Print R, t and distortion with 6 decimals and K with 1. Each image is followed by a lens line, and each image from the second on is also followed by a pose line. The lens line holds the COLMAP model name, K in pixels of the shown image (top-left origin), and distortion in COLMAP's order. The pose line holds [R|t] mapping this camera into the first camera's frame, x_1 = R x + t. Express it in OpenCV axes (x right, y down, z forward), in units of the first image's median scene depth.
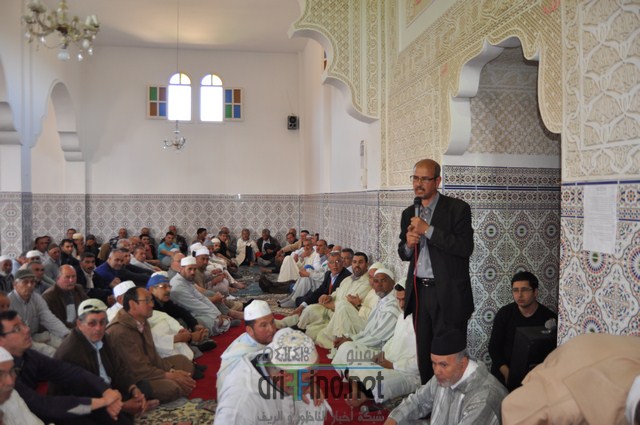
lens RADIAL K [[499.9, 0, 320.0], [0, 499.9, 212.5], [0, 0, 1]] dist [-0.095777, 0.040538]
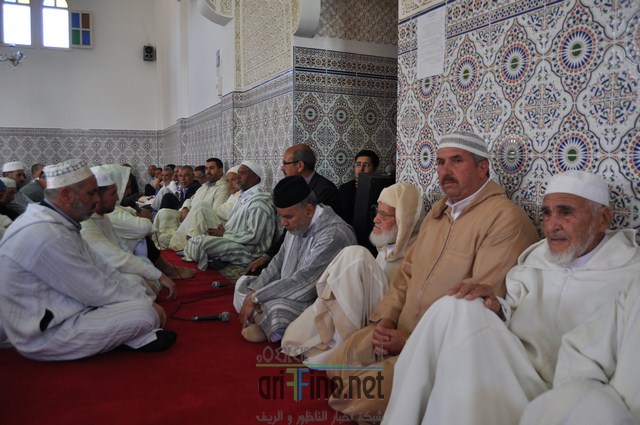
lens RADIAL K [[499.9, 0, 320.0], [0, 499.9, 212.5], [0, 0, 1]] dist [-0.095777, 0.040538]
pose [[0.965872, -0.024198, 0.257888, 0.015813], [0.005520, 0.997324, 0.072905, 0.074383], [-0.258962, -0.068994, 0.963420, 0.003908]]
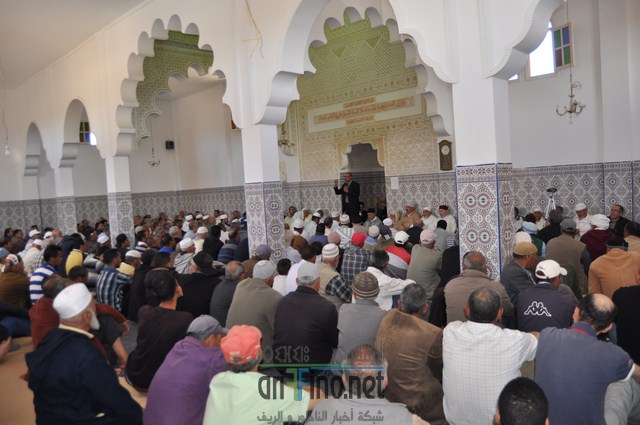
lens RADIAL K [[499.9, 0, 320.0], [0, 499.9, 212.5], [0, 0, 1]] dist [-0.095777, 0.040538]
pose [[0.803362, -0.087189, 0.589074, -0.847955], [0.080712, 0.996037, 0.037352, 0.016277], [-0.589996, 0.017538, 0.807216, -0.745938]]
